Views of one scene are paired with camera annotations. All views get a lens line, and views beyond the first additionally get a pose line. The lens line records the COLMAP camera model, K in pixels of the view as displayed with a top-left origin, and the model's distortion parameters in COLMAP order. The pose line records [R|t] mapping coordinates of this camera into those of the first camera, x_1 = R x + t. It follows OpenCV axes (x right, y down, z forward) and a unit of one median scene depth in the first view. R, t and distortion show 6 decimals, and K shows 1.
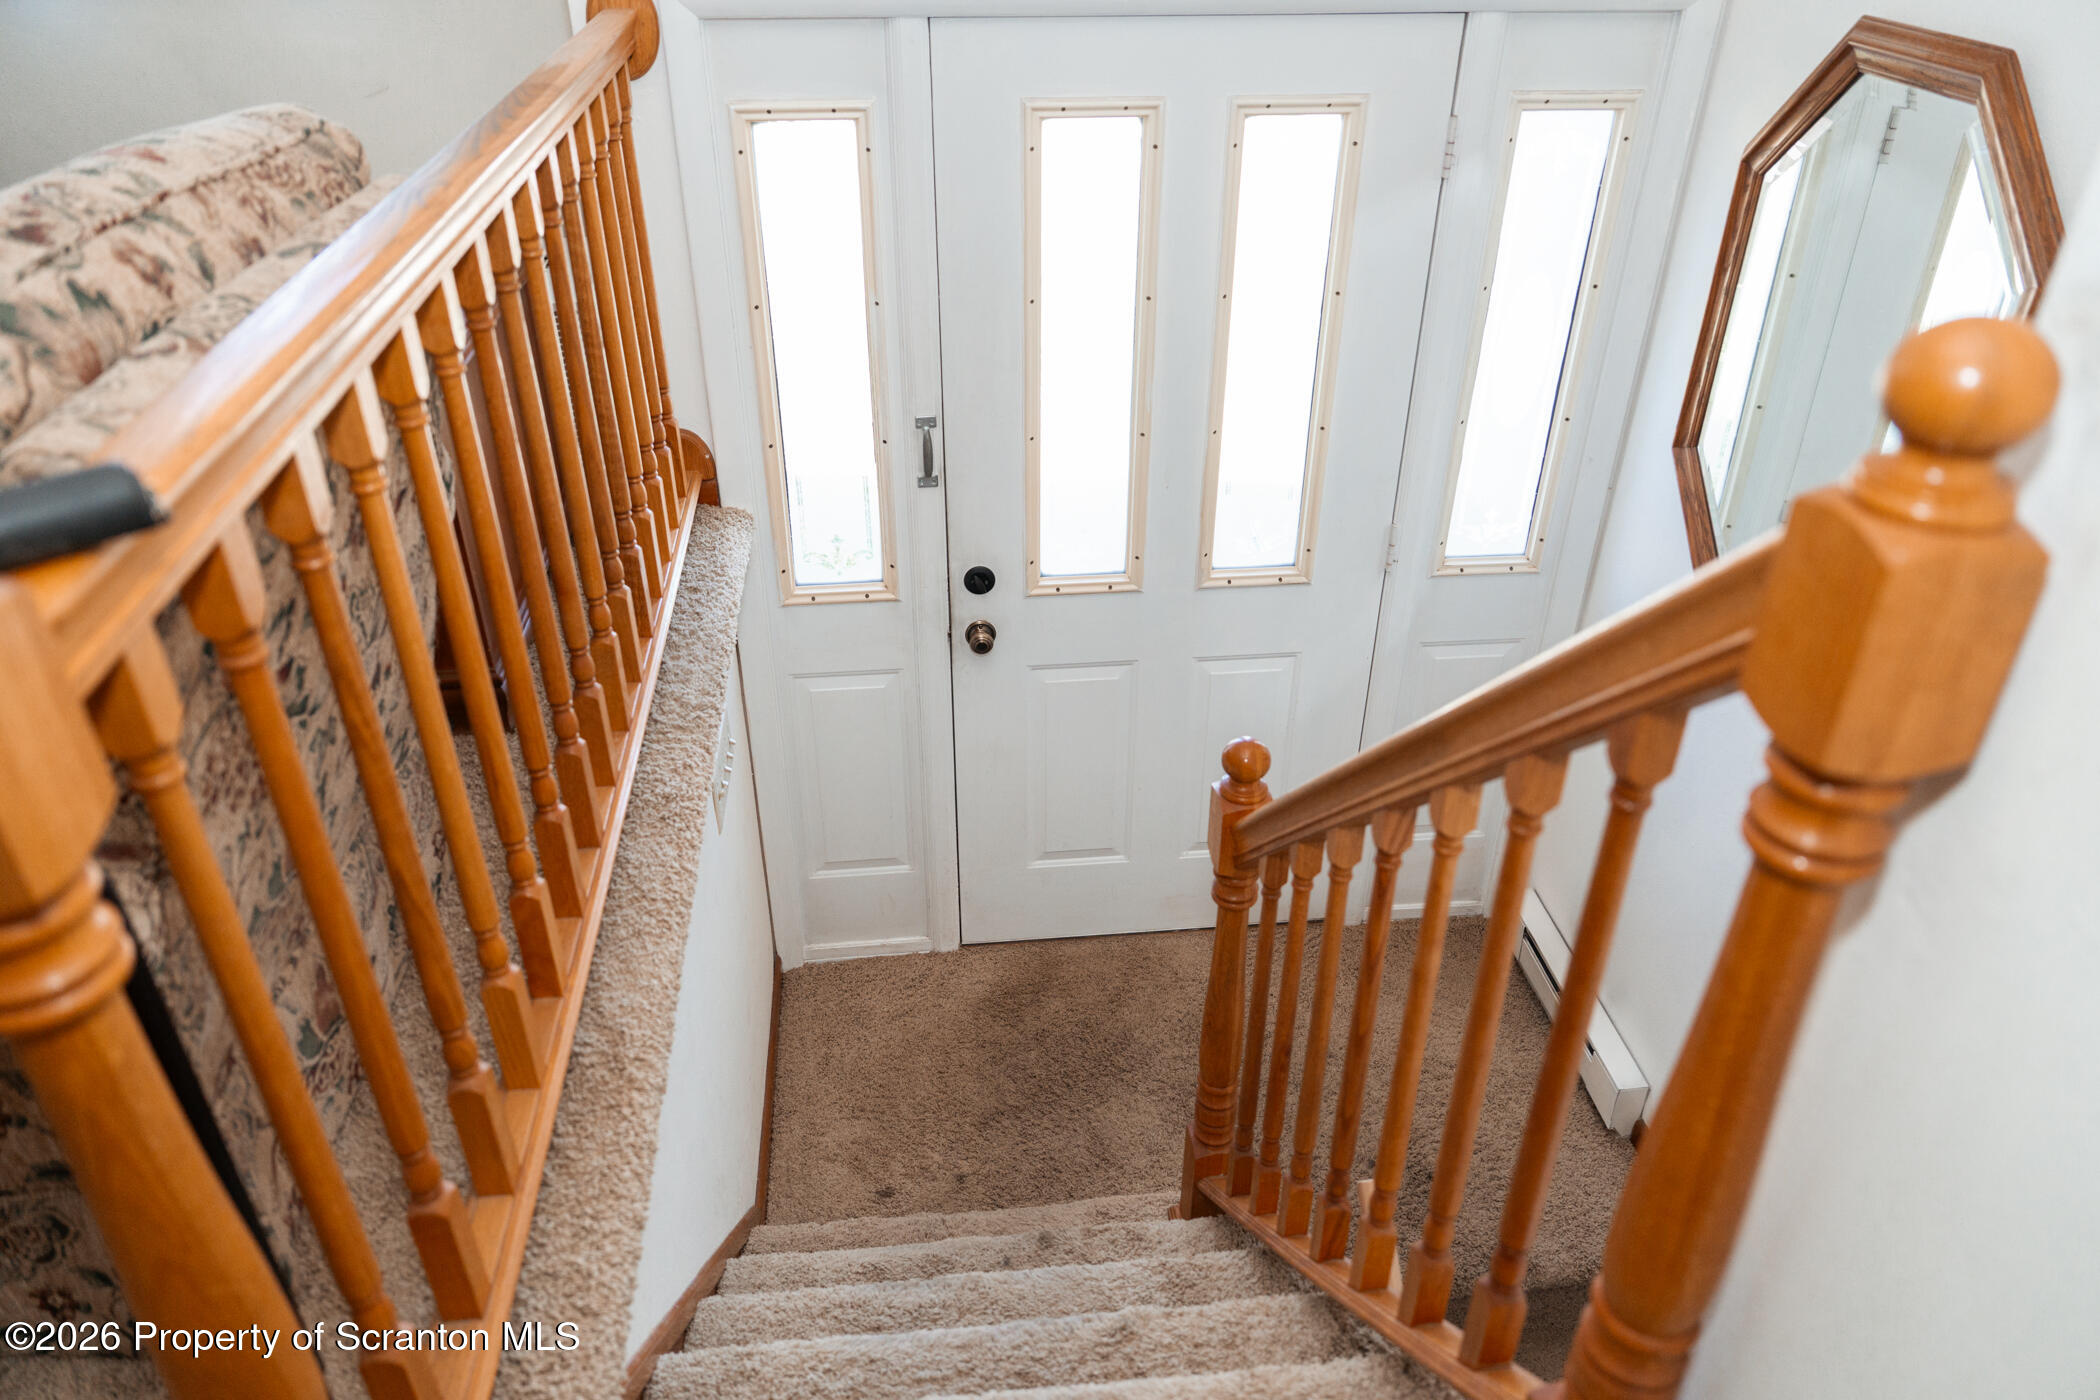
lens RADIAL K [[1407.9, 0, 1038.3], [0, 1407.9, 709.1], [0, 0, 1]] dist [-0.007113, 0.003313]
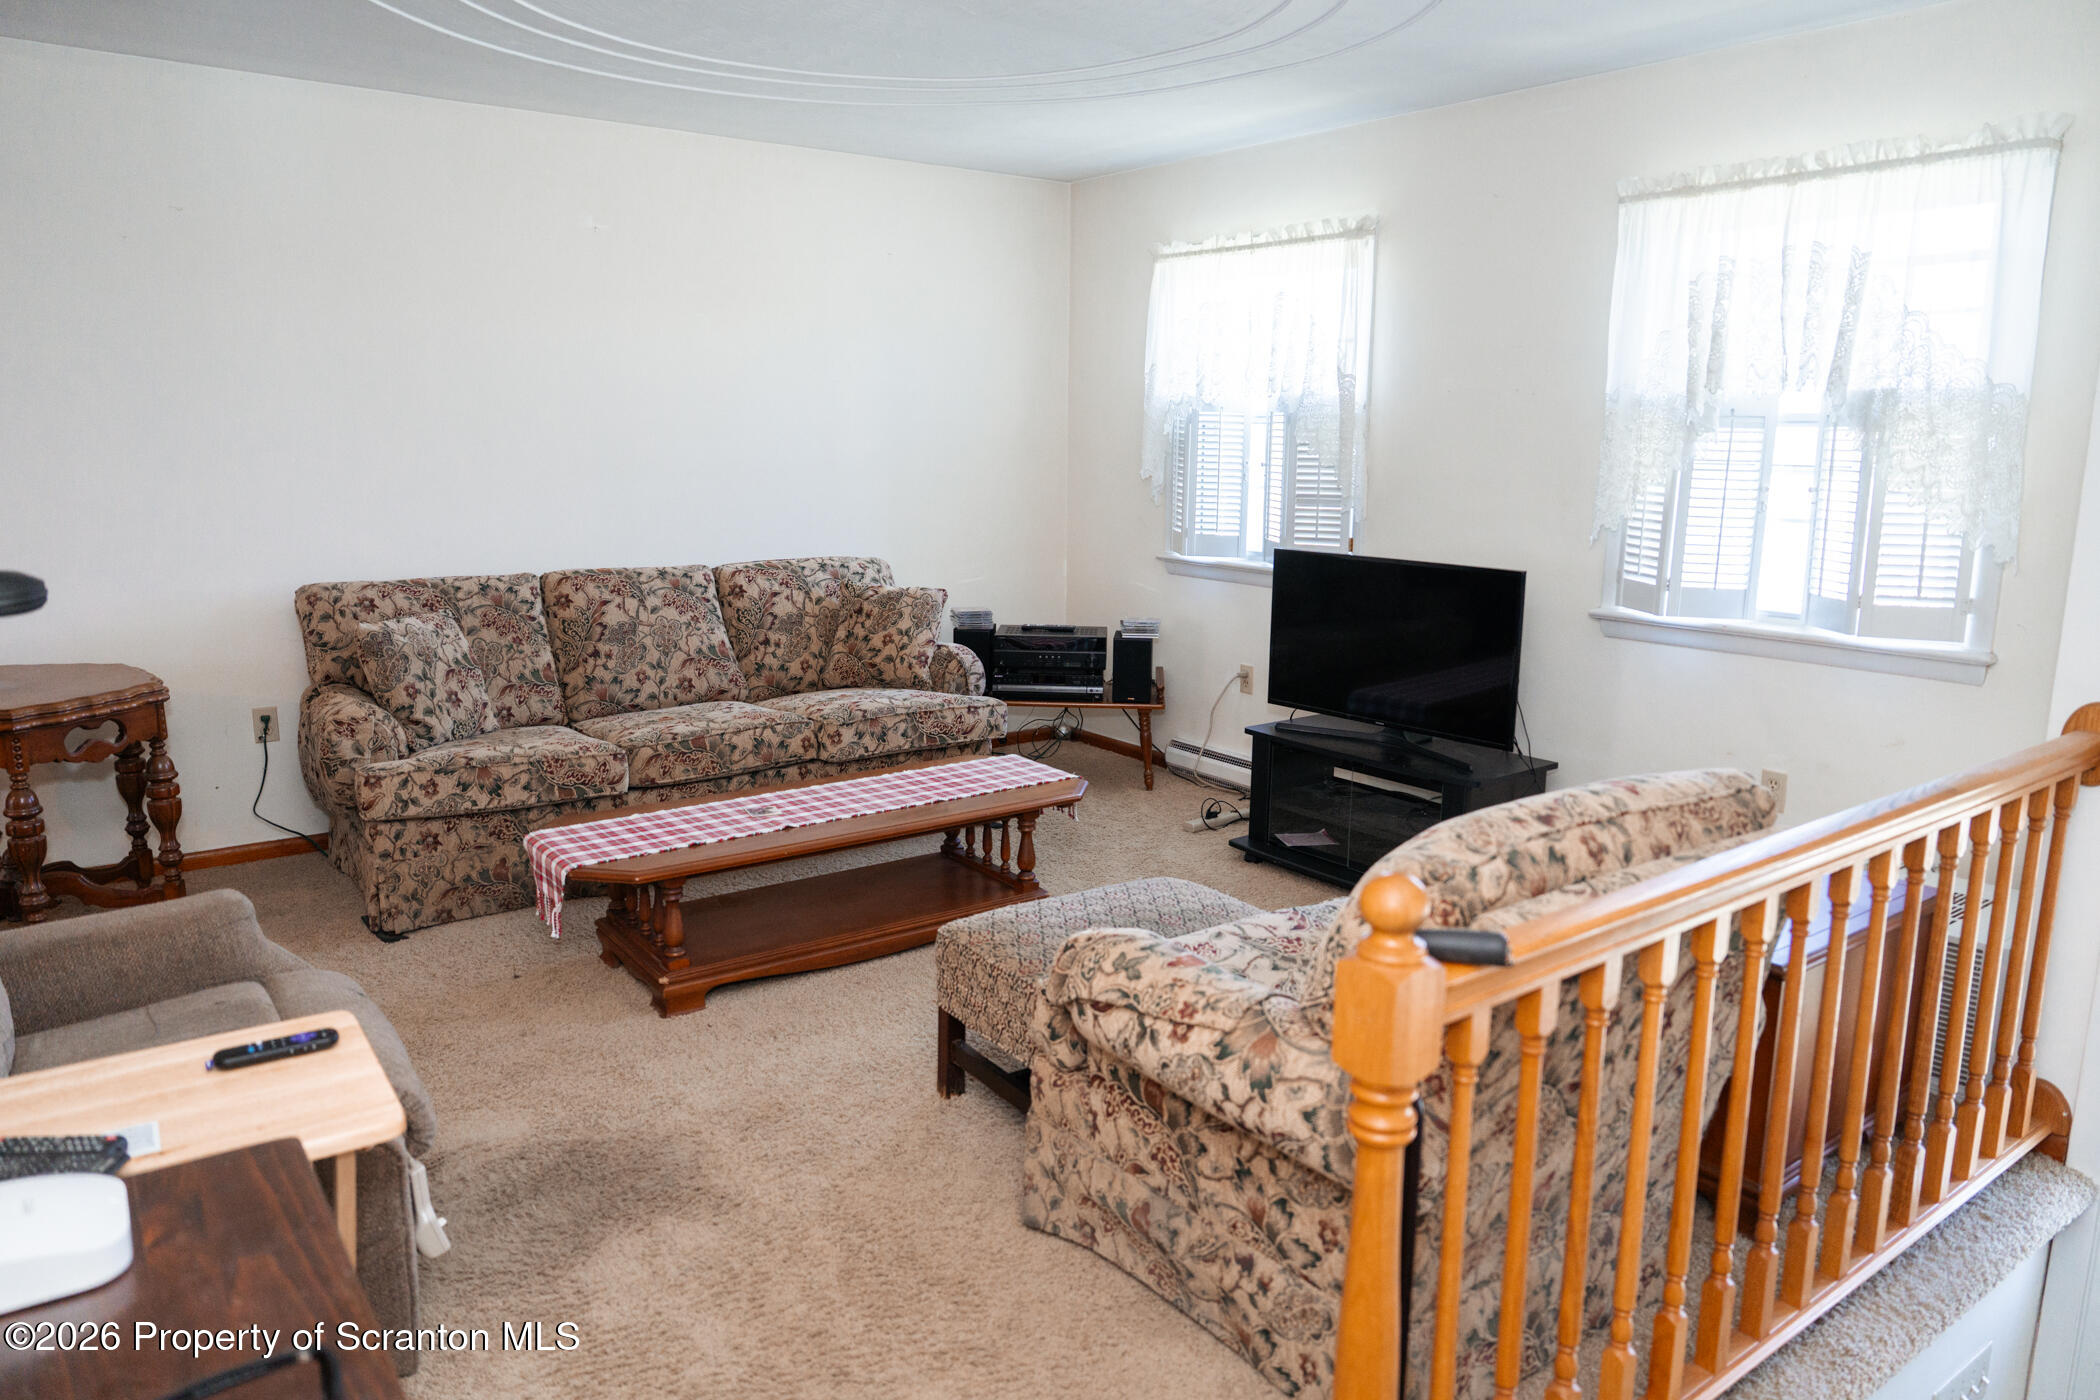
lens RADIAL K [[1407.9, 0, 1042.2], [0, 1407.9, 699.5], [0, 0, 1]] dist [-0.007113, 0.003313]
pose [[0.503602, 0.154805, -0.849953, 0.540396], [-0.466780, 0.876612, -0.116910, 0.066776], [0.726981, 0.455617, 0.513724, -0.563319]]
